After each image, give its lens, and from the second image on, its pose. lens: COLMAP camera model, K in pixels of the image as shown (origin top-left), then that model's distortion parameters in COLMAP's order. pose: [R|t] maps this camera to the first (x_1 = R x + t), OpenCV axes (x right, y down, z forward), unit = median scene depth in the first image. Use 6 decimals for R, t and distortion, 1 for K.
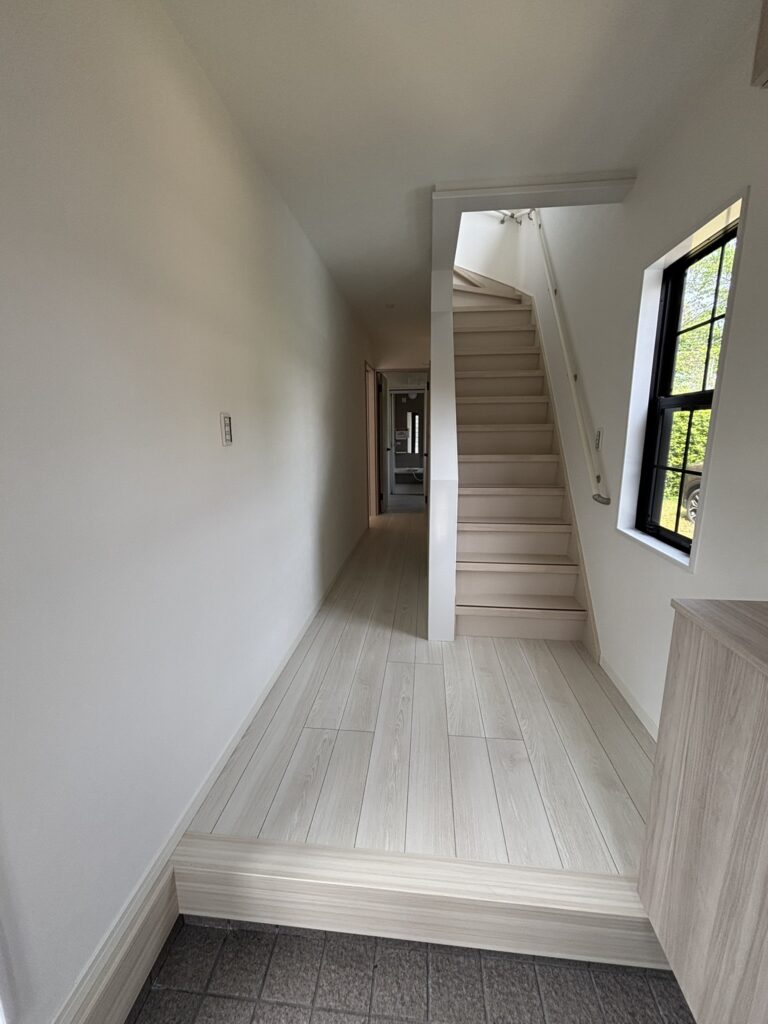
lens RADIAL K [[410.8, 0, 384.0], [0, 410.8, 512.0], [0, 0, 1]] dist [-0.012154, 0.000160]
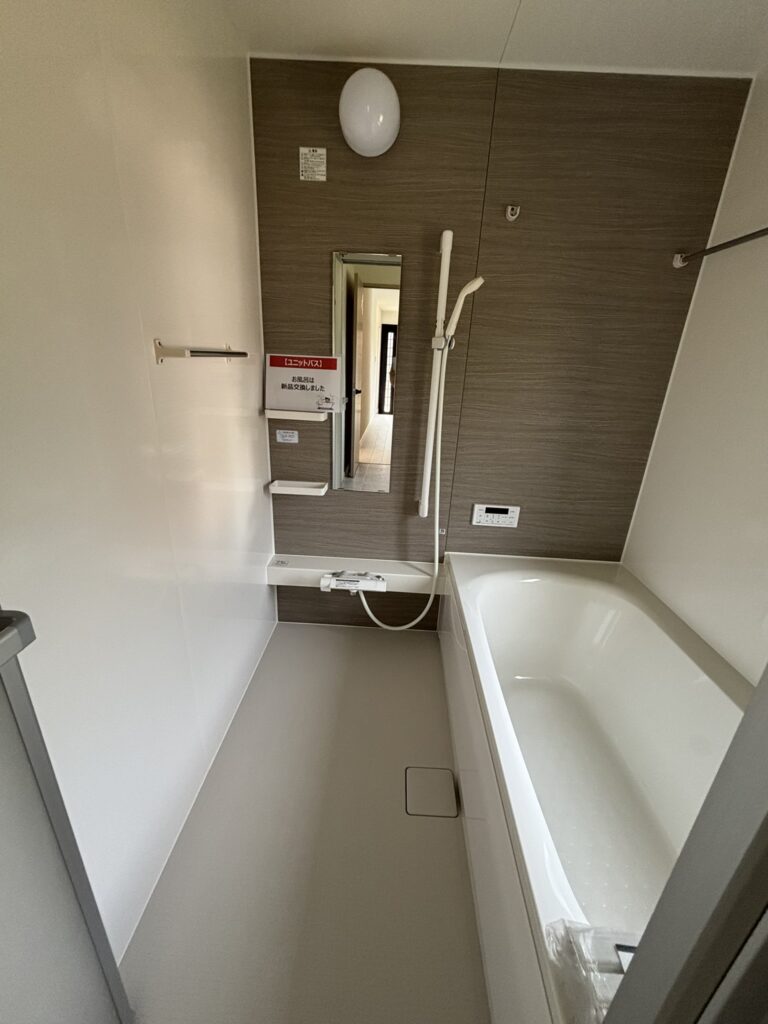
lens RADIAL K [[410.8, 0, 384.0], [0, 410.8, 512.0], [0, 0, 1]] dist [-0.012154, 0.000160]
pose [[0.996594, 0.025027, 0.078571, 0.064717], [-0.037164, 0.986894, 0.157029, -0.163856], [-0.073611, -0.159415, 0.984463, 0.804595]]
